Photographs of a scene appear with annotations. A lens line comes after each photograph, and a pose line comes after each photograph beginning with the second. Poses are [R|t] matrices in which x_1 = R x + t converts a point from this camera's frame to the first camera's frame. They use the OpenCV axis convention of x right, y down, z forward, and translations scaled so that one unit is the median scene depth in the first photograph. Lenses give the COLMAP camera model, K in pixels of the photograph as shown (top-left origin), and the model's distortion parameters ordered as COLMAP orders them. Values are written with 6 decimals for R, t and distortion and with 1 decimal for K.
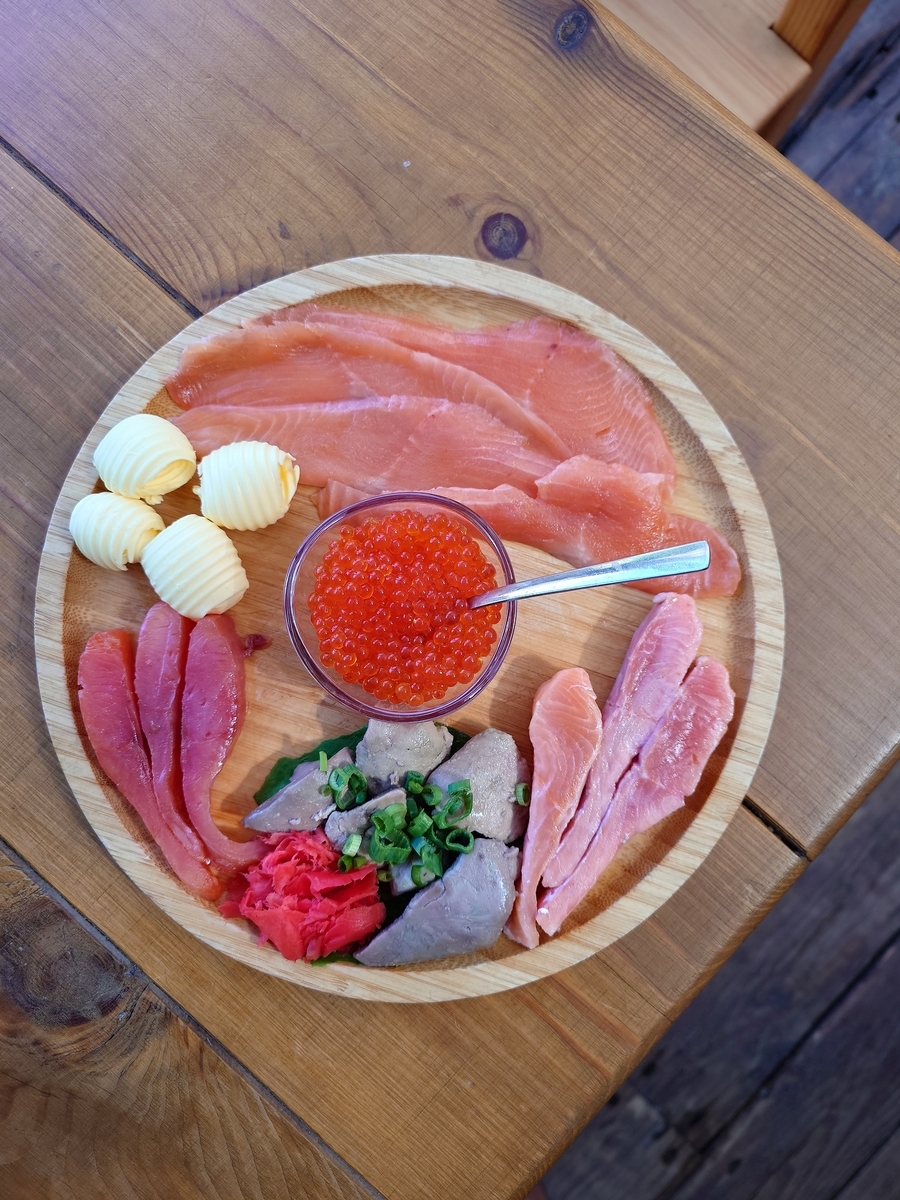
lens RADIAL K [[913.0, 0, 448.7], [0, 913.0, 595.2], [0, 0, 1]] dist [-0.002193, -0.007318]
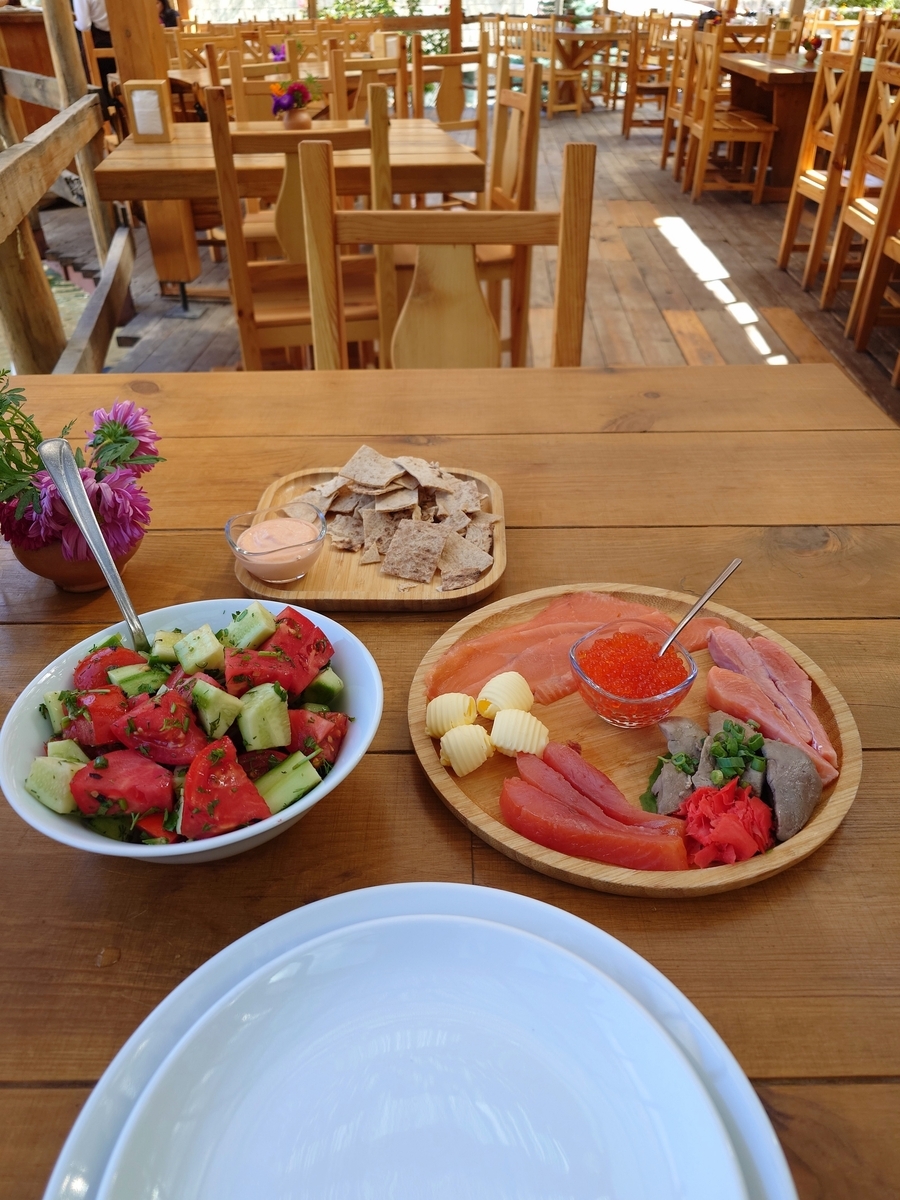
lens RADIAL K [[879.0, 0, 442.0], [0, 879.0, 592.0], [0, 0, 1]] dist [0.003804, -0.018800]
pose [[0.774609, -0.356486, 0.522397, -1.132630], [0.631365, 0.484036, -0.605877, 0.724802], [-0.036873, 0.799141, 0.600012, -0.151571]]
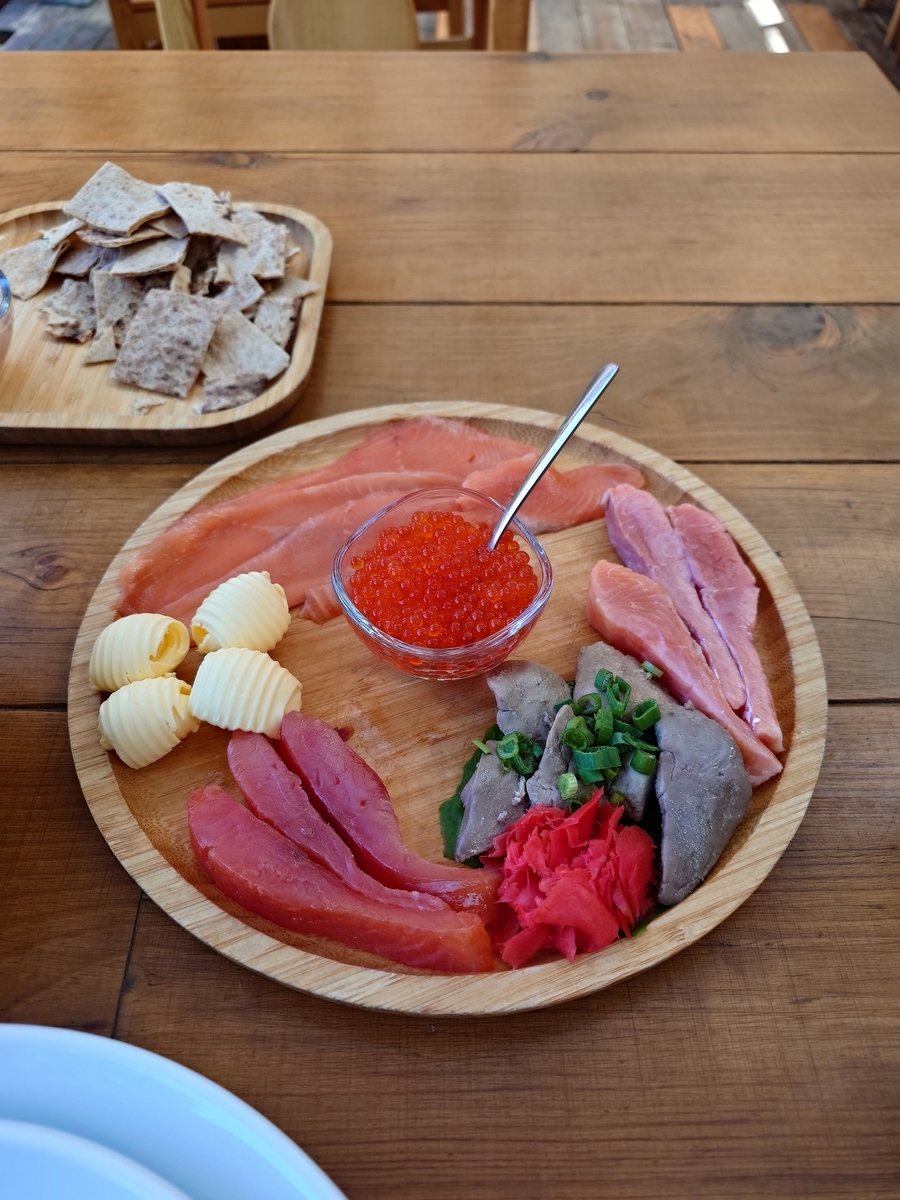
lens RADIAL K [[913.0, 0, 450.2], [0, 913.0, 592.3], [0, 0, 1]] dist [-0.002193, -0.007318]
pose [[0.763053, -0.475936, 0.437303, -0.485584], [0.643583, 0.621867, -0.446187, 0.471326], [-0.059588, 0.621905, 0.780822, 0.181395]]
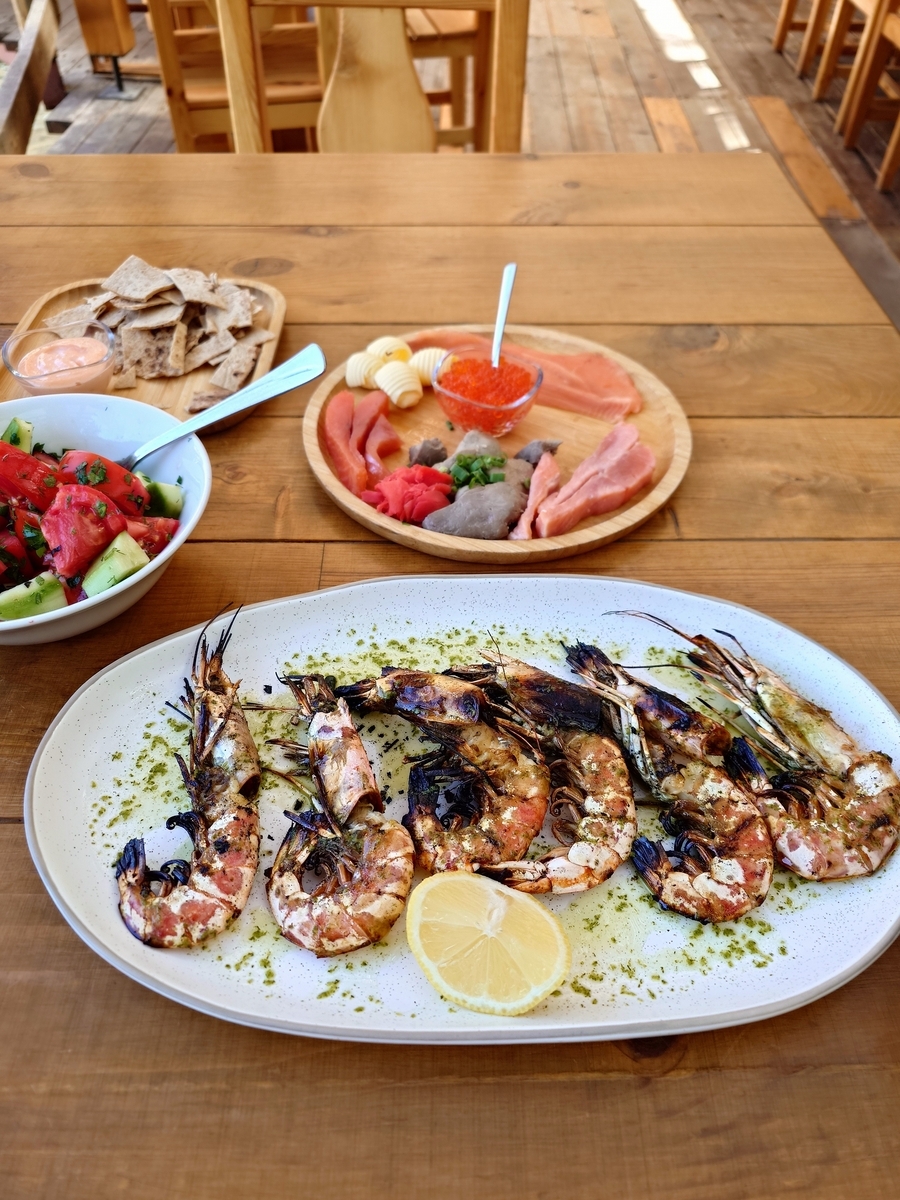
lens RADIAL K [[879.0, 0, 442.9], [0, 879.0, 605.7], [0, 0, 1]] dist [0.003804, -0.018800]
pose [[0.765063, -0.458290, 0.452382, -0.992907], [0.641579, 0.602766, -0.474393, 0.944884], [-0.055271, 0.653179, 0.755183, -0.148844]]
